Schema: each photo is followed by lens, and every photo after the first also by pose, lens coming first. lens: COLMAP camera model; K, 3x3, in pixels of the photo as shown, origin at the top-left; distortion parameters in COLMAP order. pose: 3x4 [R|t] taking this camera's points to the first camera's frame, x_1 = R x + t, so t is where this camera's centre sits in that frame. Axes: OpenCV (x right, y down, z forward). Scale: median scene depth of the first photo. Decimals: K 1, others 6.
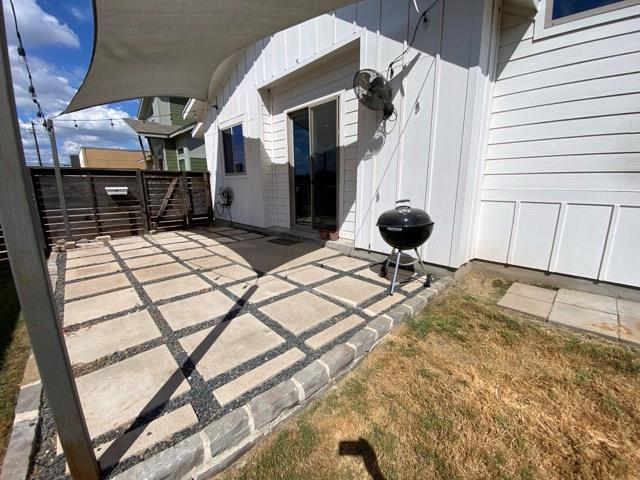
lens RADIAL K [[256.9, 0, 313.5], [0, 256.9, 241.9], [0, 0, 1]] dist [0.001544, -0.008713]
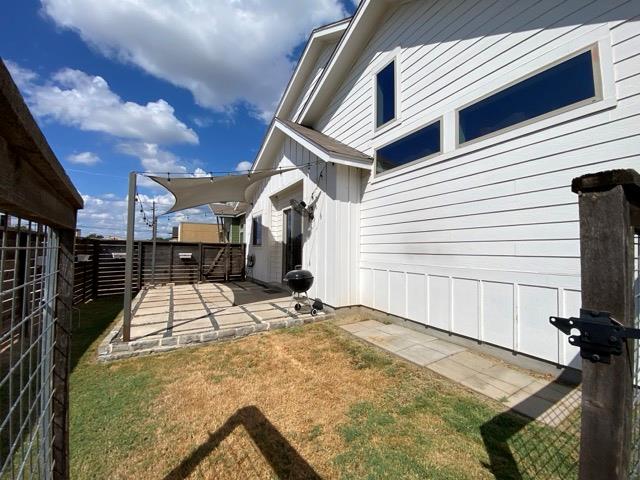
lens RADIAL K [[259.1, 0, 318.9], [0, 259.1, 241.0], [0, 0, 1]] dist [0.025179, -0.023122]
pose [[0.971263, 0.008027, -0.237872, 0.486431], [-0.067291, 0.967916, -0.242096, 0.056389], [0.228297, 0.251146, 0.940641, -0.411036]]
